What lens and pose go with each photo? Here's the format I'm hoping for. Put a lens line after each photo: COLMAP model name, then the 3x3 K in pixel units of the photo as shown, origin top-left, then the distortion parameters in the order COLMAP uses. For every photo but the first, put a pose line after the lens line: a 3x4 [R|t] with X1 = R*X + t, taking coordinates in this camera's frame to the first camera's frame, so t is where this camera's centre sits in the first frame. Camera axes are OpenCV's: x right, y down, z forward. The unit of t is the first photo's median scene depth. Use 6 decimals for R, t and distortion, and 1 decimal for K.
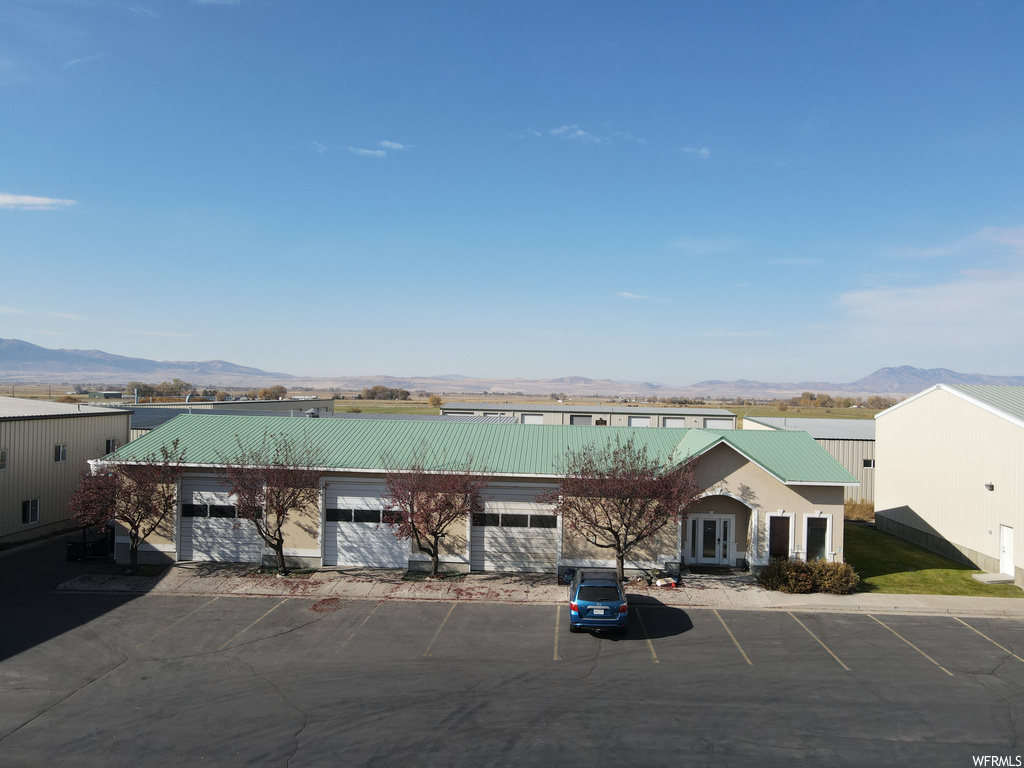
lens RADIAL K [[750.1, 0, 518.2], [0, 750.1, 387.4], [0, 0, 1]] dist [0.004352, 0.011537]
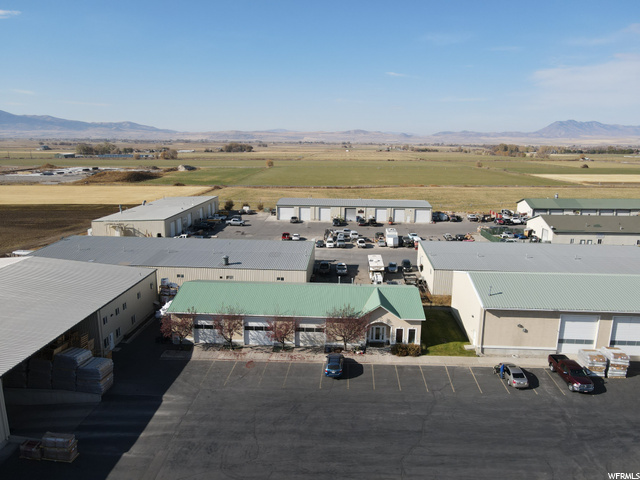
lens RADIAL K [[468.8, 0, 325.5], [0, 468.8, 244.8], [0, 0, 1]] dist [0.004352, 0.011537]
pose [[0.999916, -0.011553, 0.005887, 0.051407], [0.009936, 0.974399, 0.224604, -0.580542], [-0.008331, -0.224527, 0.974432, -0.737963]]
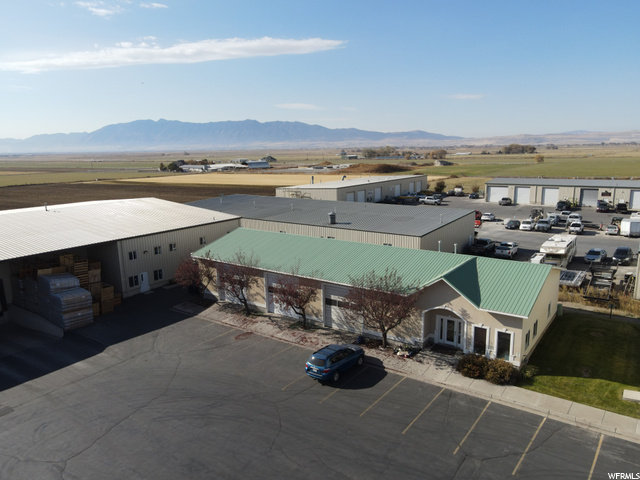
lens RADIAL K [[468.8, 0, 325.8], [0, 468.8, 243.8], [0, 0, 1]] dist [0.004352, 0.011537]
pose [[0.840875, 0.072917, -0.536295, 0.608003], [0.039614, 0.979933, 0.195349, -0.215655], [0.539778, -0.185509, 0.821113, 0.036835]]
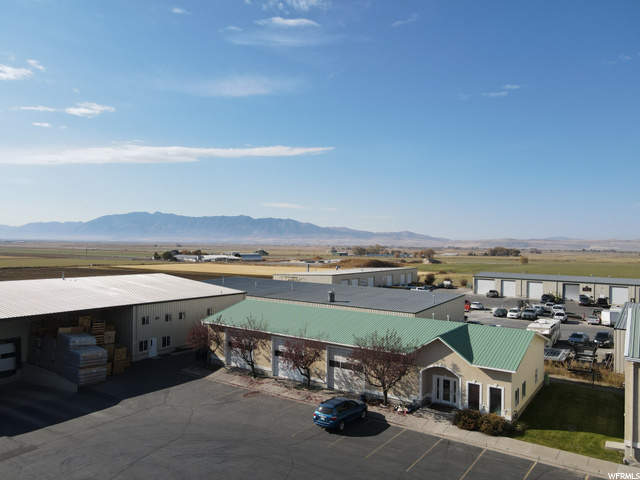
lens RADIAL K [[468.8, 0, 325.9], [0, 468.8, 240.7], [0, 0, 1]] dist [0.004352, 0.011537]
pose [[0.852439, -0.011620, -0.522698, 0.645433], [0.005145, 0.999891, -0.013839, -0.152345], [0.522802, 0.009107, 0.852406, -0.120341]]
